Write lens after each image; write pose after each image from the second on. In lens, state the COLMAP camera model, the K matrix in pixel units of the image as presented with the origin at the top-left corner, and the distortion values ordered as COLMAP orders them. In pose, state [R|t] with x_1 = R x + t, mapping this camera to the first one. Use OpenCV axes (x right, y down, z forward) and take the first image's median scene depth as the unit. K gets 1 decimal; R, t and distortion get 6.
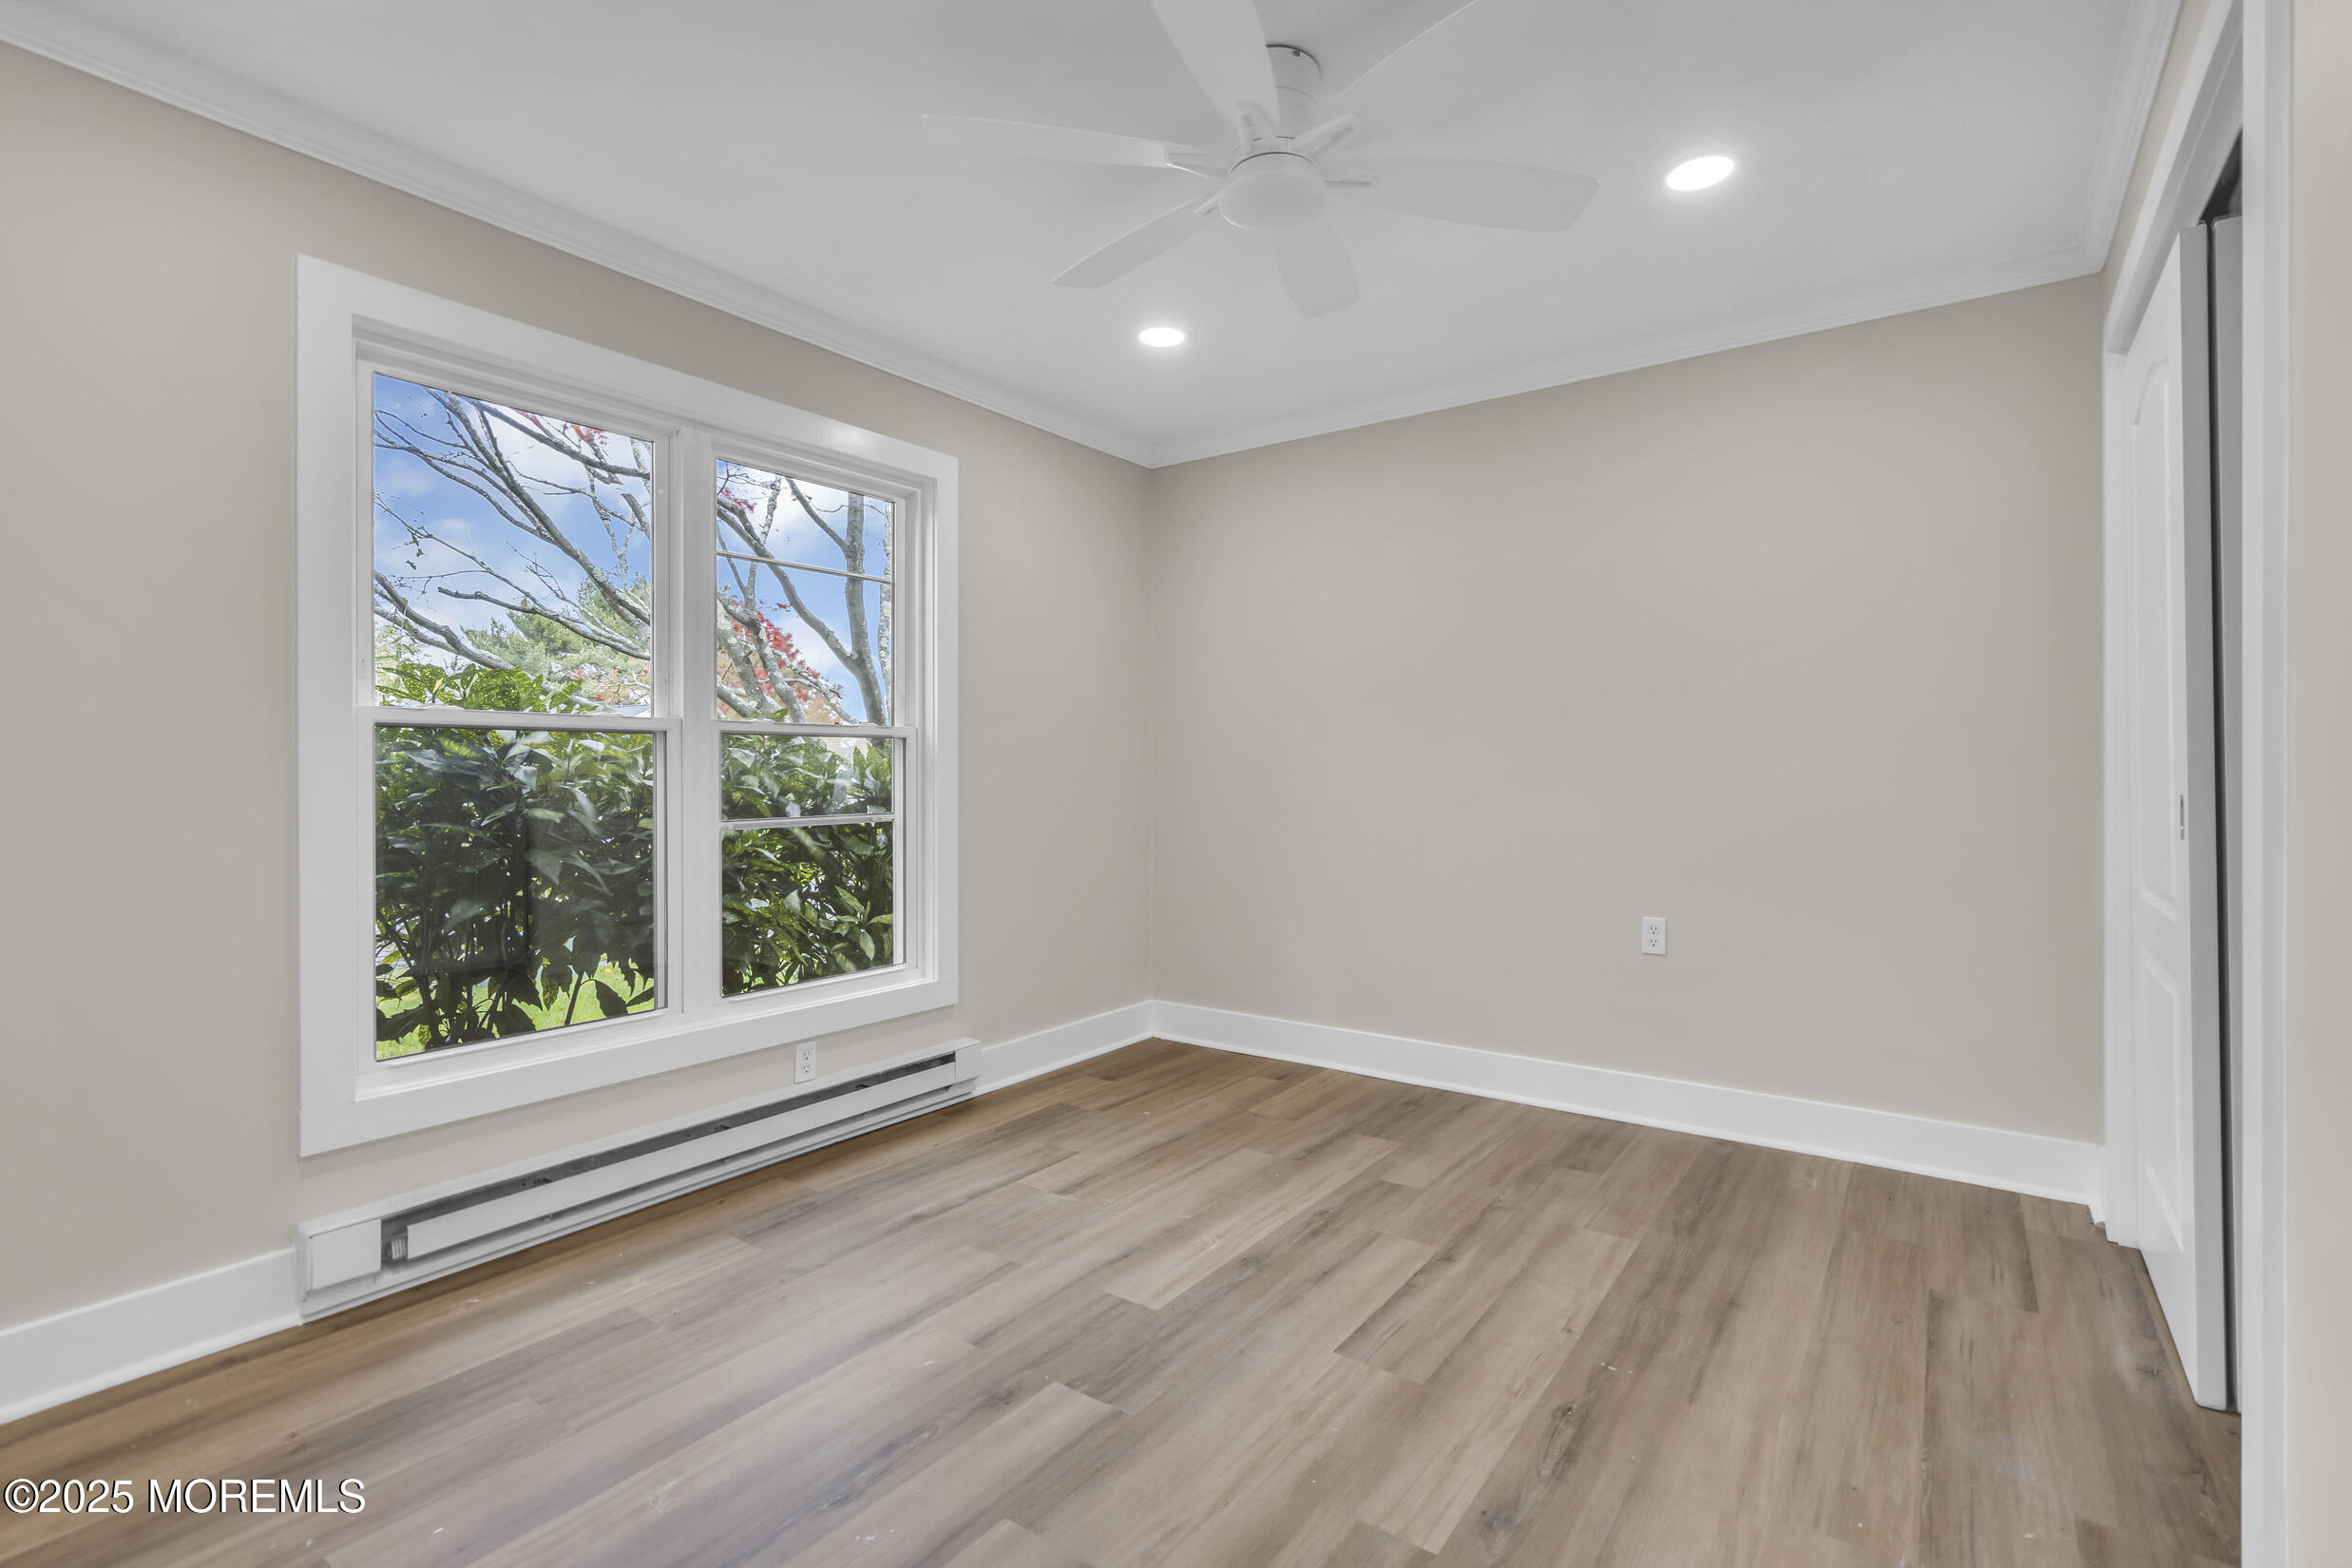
lens RADIAL K [[1074.6, 0, 1188.8], [0, 1074.6, 771.5], [0, 0, 1]] dist [-0.001097, 0.000050]
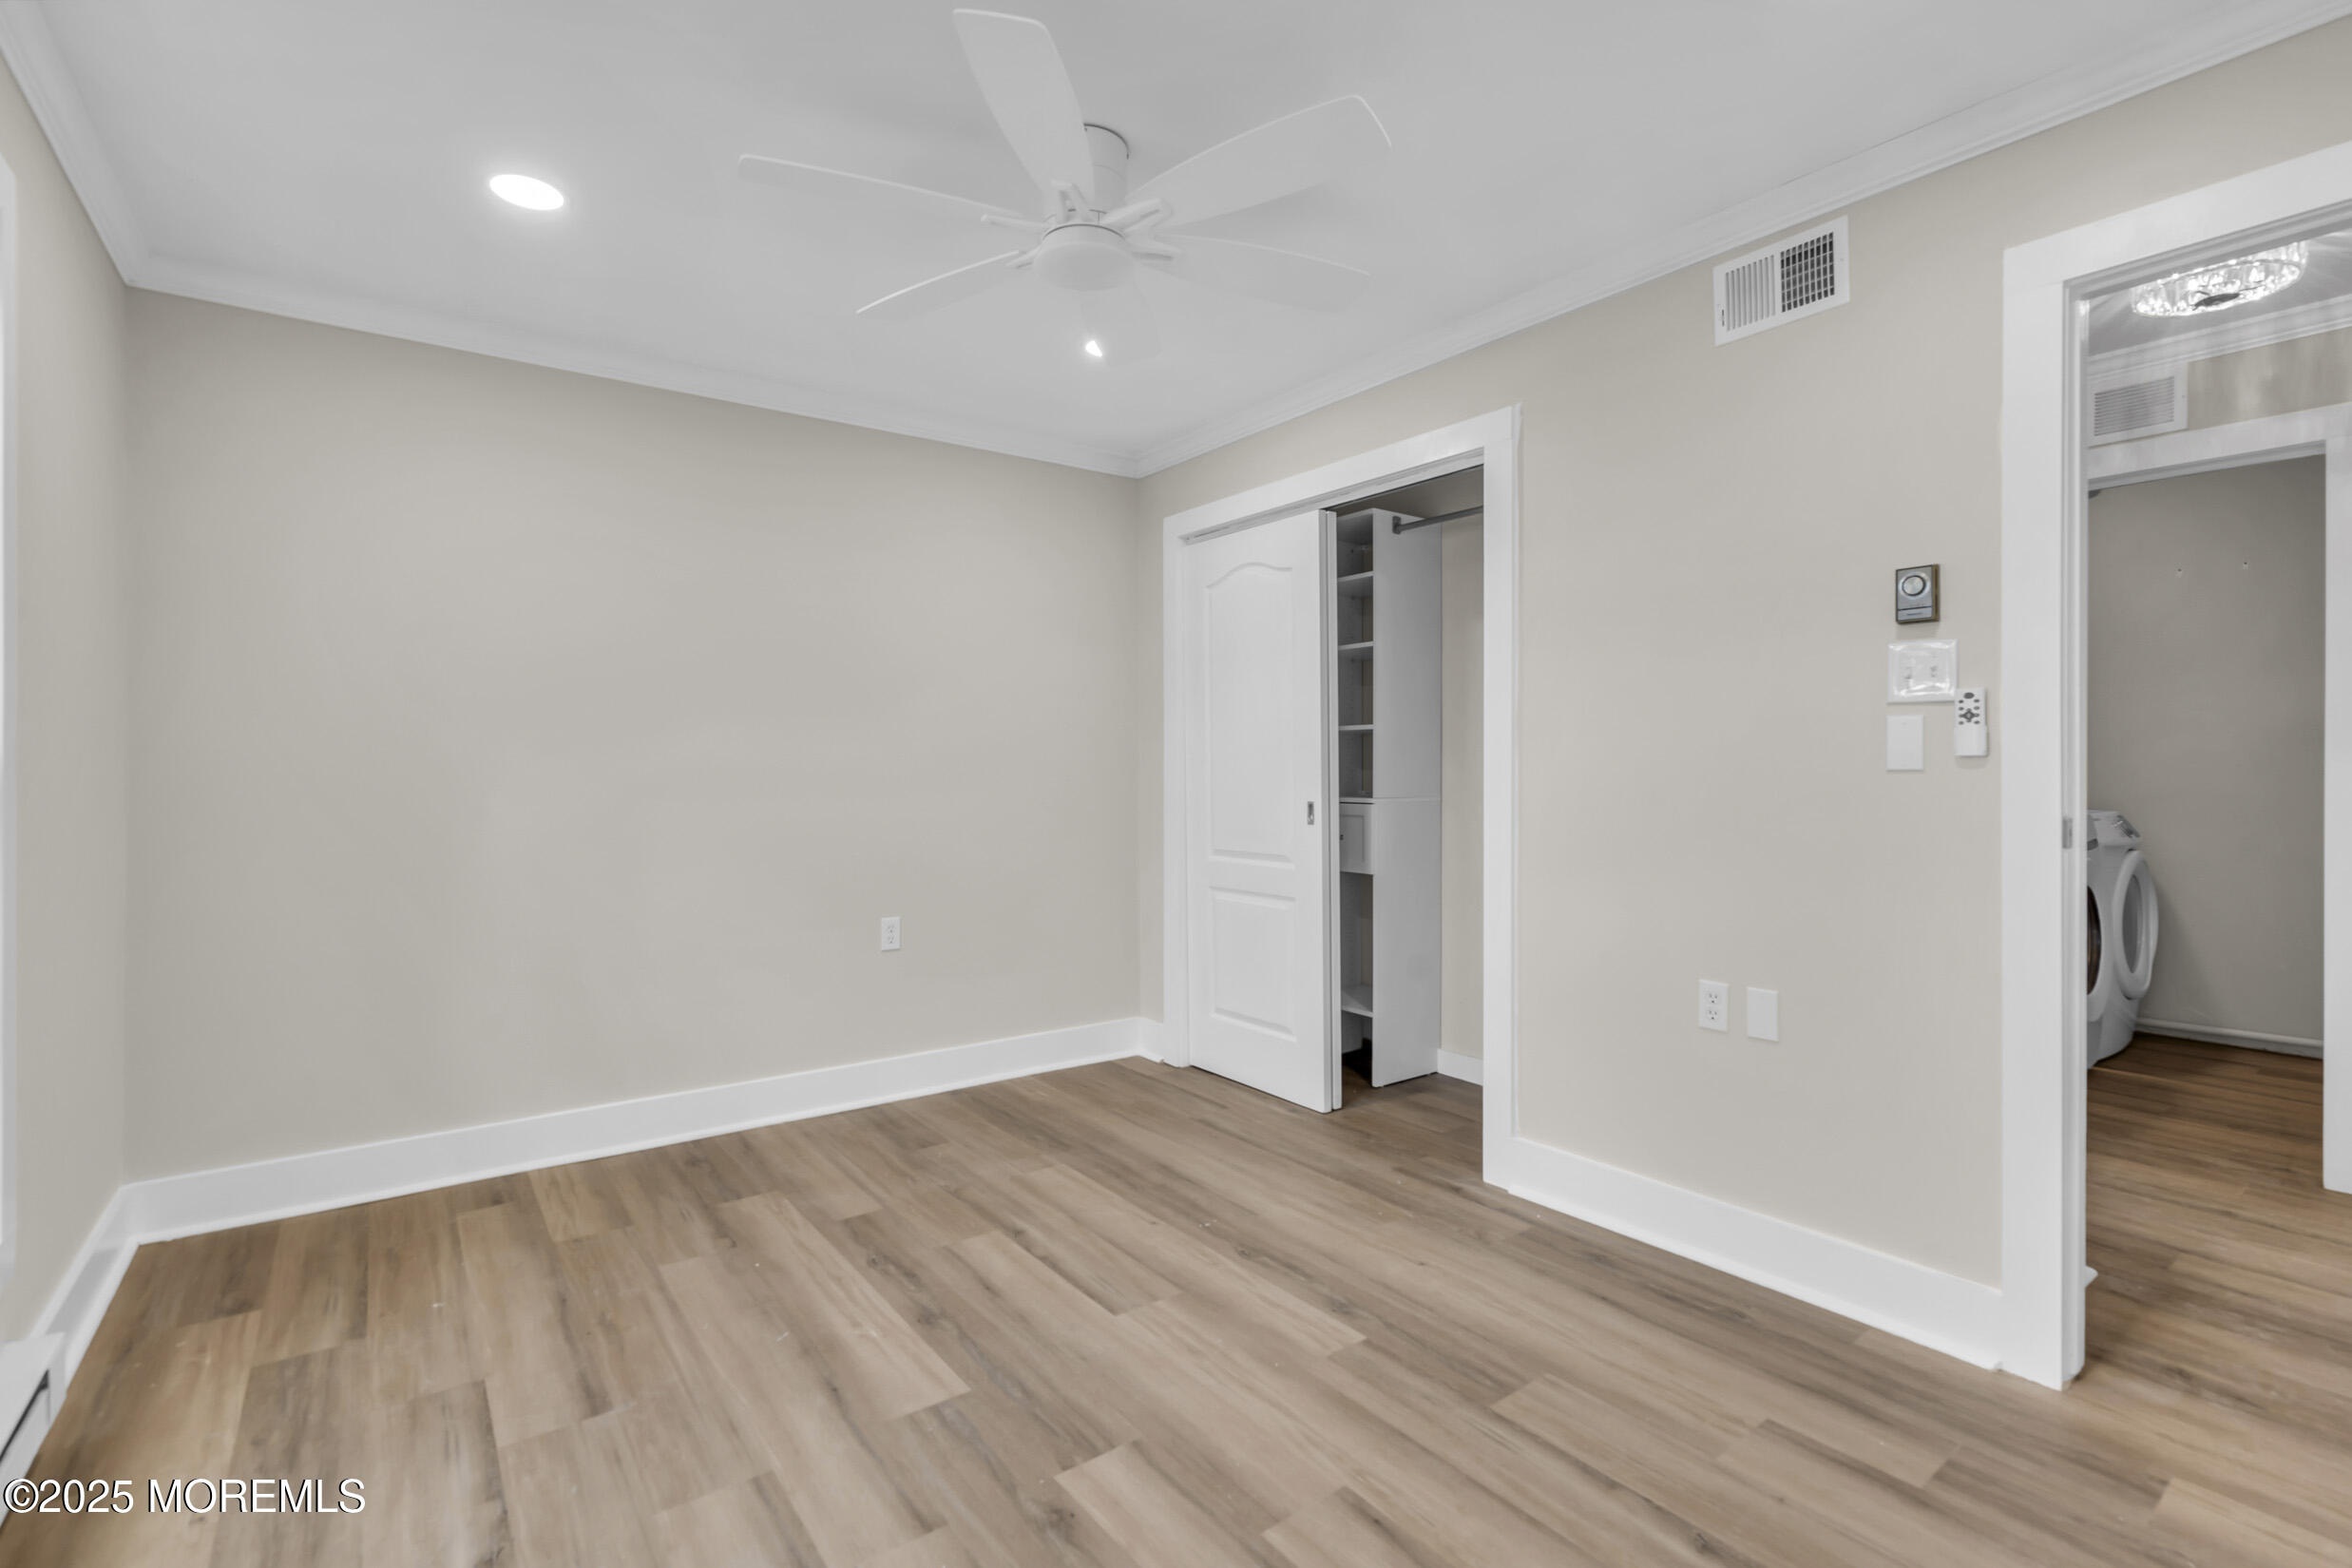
lens RADIAL K [[1074.6, 0, 1188.8], [0, 1074.6, 771.5], [0, 0, 1]] dist [-0.001097, 0.000050]
pose [[0.298027, 0.004105, 0.954549, -0.698707], [-0.001080, 0.999992, -0.003963, -0.018167], [-0.954557, 0.000150, 0.298029, 0.452075]]
